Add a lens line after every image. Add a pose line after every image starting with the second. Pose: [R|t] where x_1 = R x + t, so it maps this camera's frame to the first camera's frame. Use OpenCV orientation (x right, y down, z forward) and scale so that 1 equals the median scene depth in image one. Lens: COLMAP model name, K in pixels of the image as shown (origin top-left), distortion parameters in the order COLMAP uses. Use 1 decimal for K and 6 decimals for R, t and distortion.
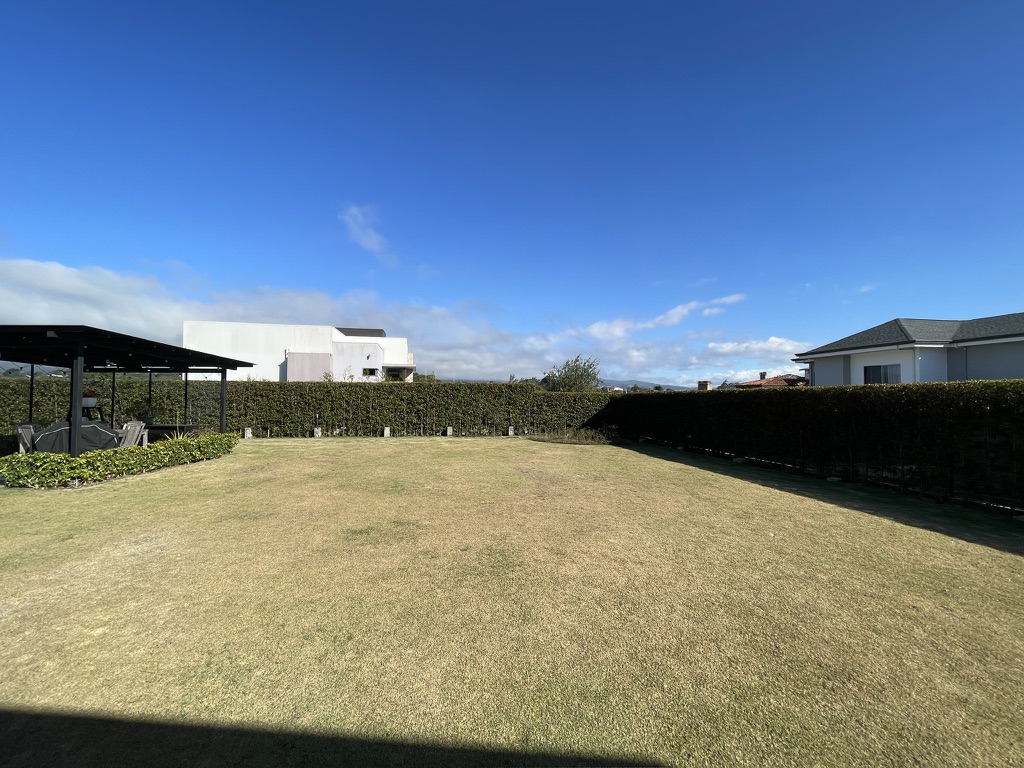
lens RADIAL K [[407.6, 0, 512.0], [0, 407.6, 384.0], [0, 0, 1]] dist [-0.000612, -0.000287]
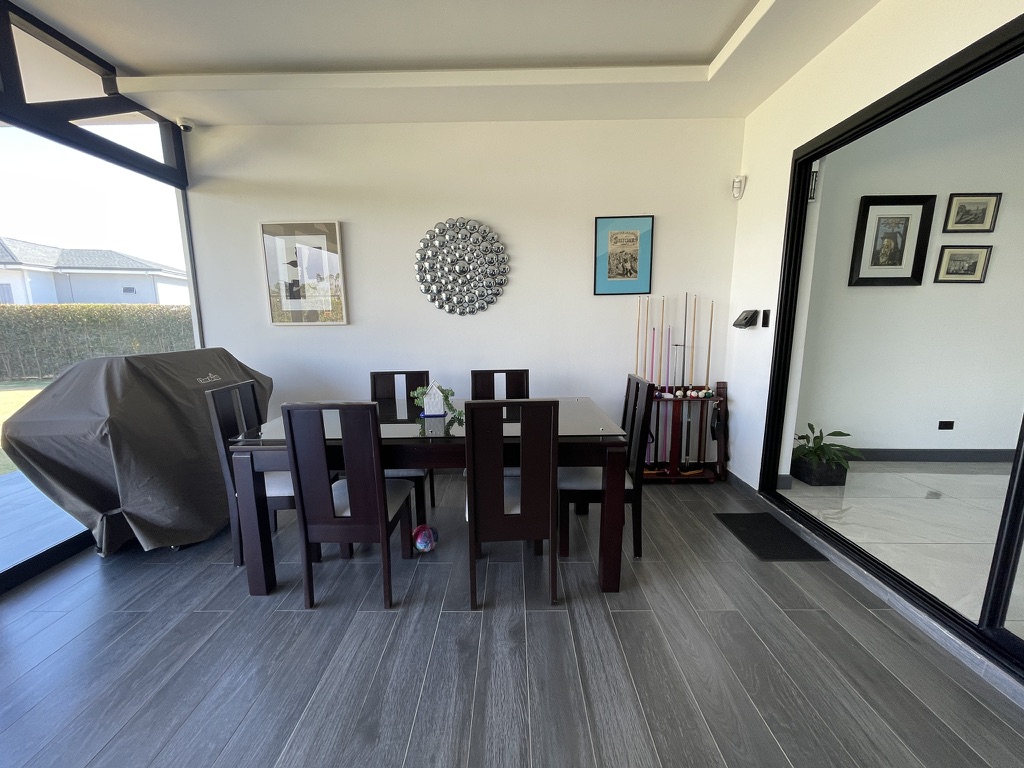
lens RADIAL K [[407.6, 0, 512.0], [0, 407.6, 384.0], [0, 0, 1]] dist [-0.000612, -0.000287]
pose [[-0.081886, -0.163837, 0.983083, -0.251517], [-0.033291, 0.986295, 0.161600, -0.004969], [-0.996086, -0.019495, -0.086218, -0.228726]]
